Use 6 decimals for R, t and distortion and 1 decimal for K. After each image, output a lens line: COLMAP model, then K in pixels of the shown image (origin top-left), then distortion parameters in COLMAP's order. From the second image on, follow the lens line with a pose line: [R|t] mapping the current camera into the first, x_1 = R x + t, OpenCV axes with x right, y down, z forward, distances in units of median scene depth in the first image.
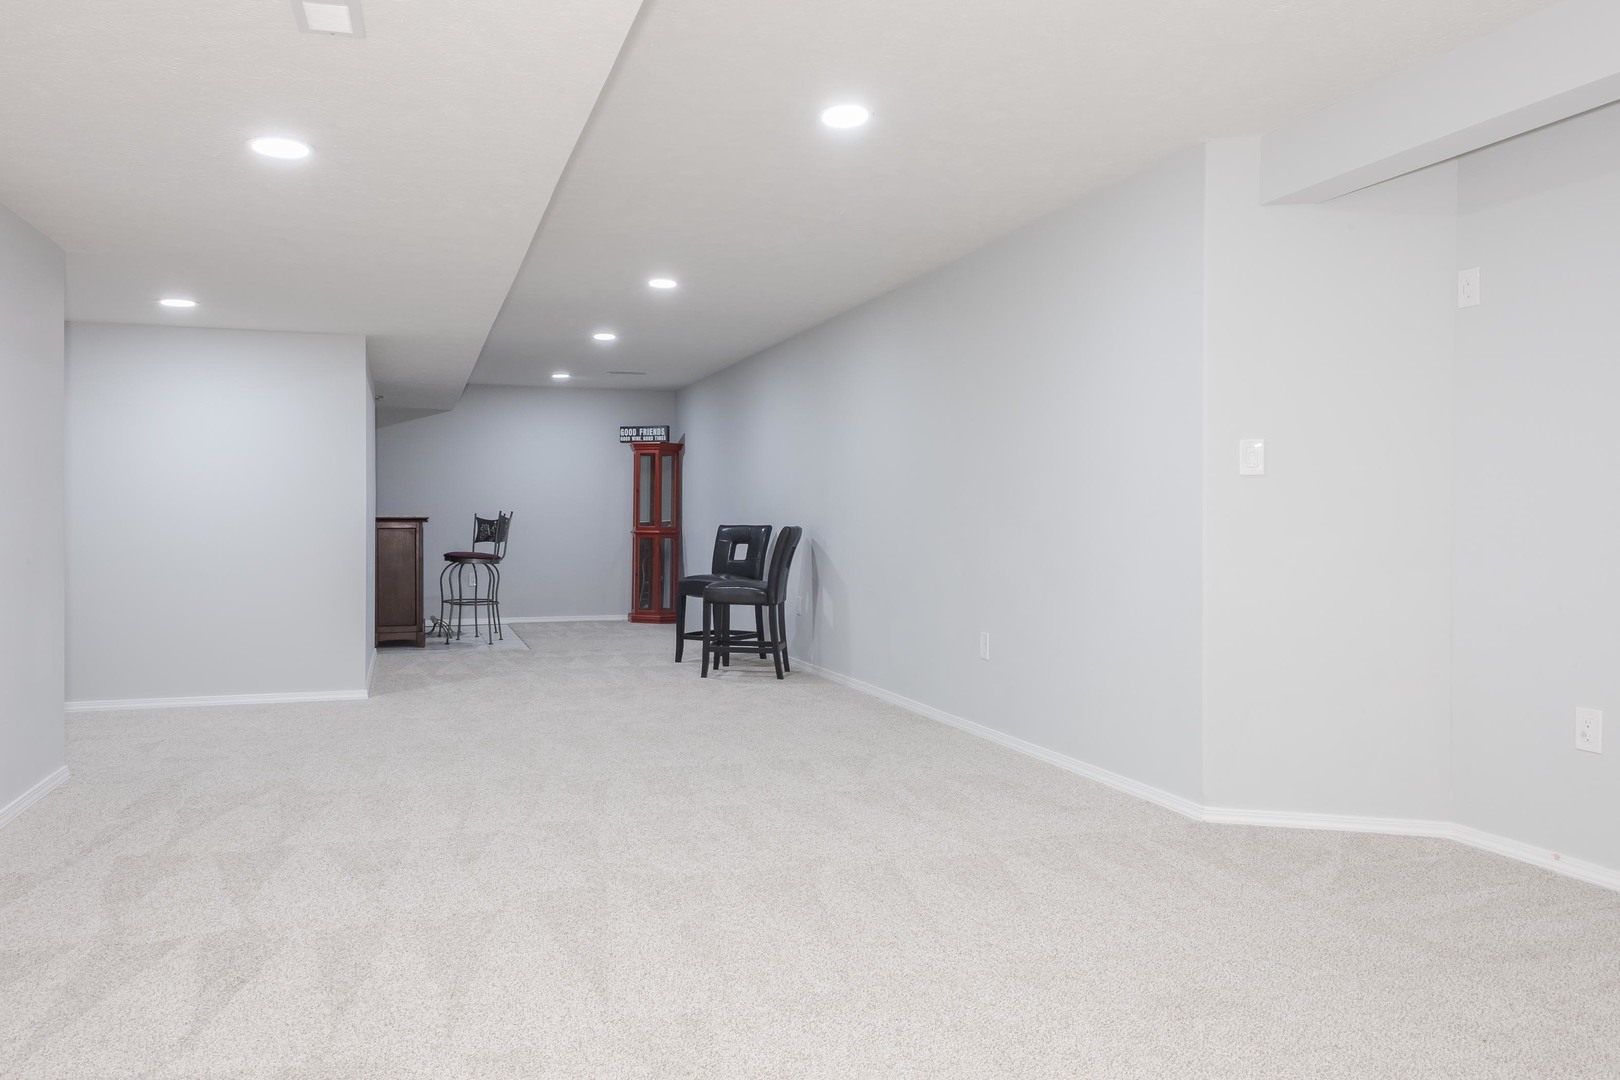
lens RADIAL K [[1234.5, 0, 810.1], [0, 1234.5, 536.9], [0, 0, 1]] dist [-0.001837, -0.000452]
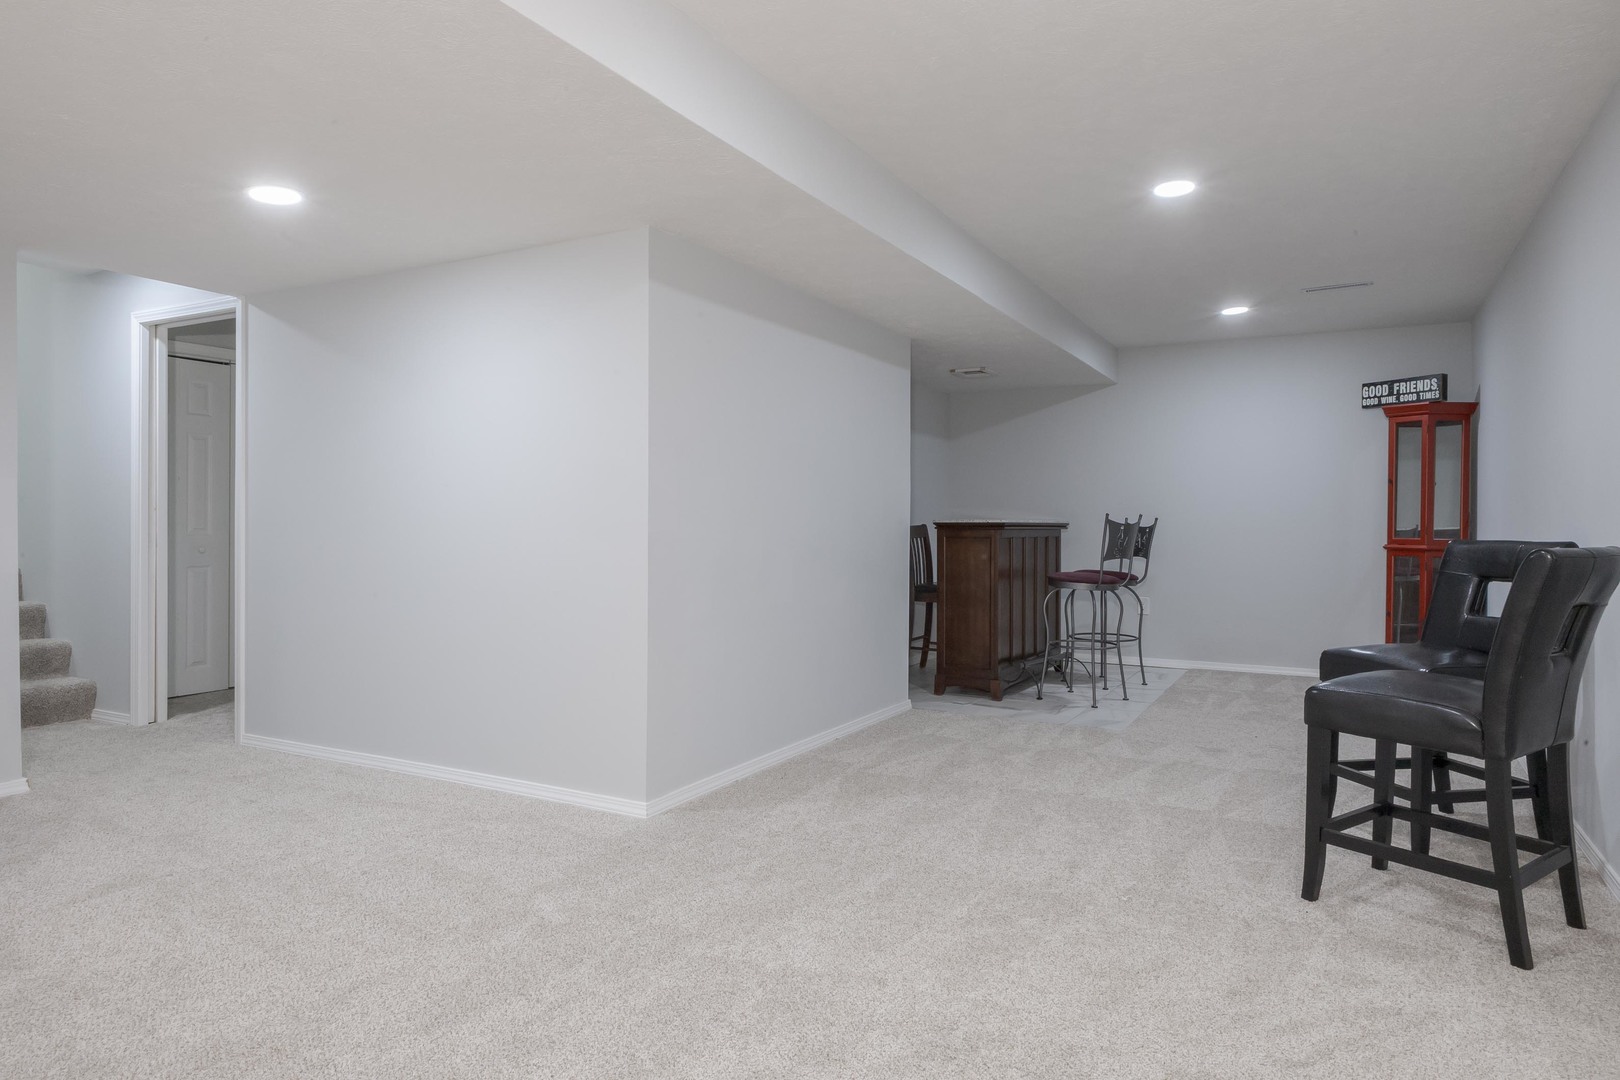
lens RADIAL K [[1006.9, 0, 810.3], [0, 1006.9, 534.0], [0, 0, 1]] dist [-0.003231, -0.000648]
pose [[0.689455, 0.008186, -0.724282, 0.030585], [-0.010376, 0.999945, 0.001424, -0.007842], [0.724254, 0.006533, 0.689503, 0.426900]]
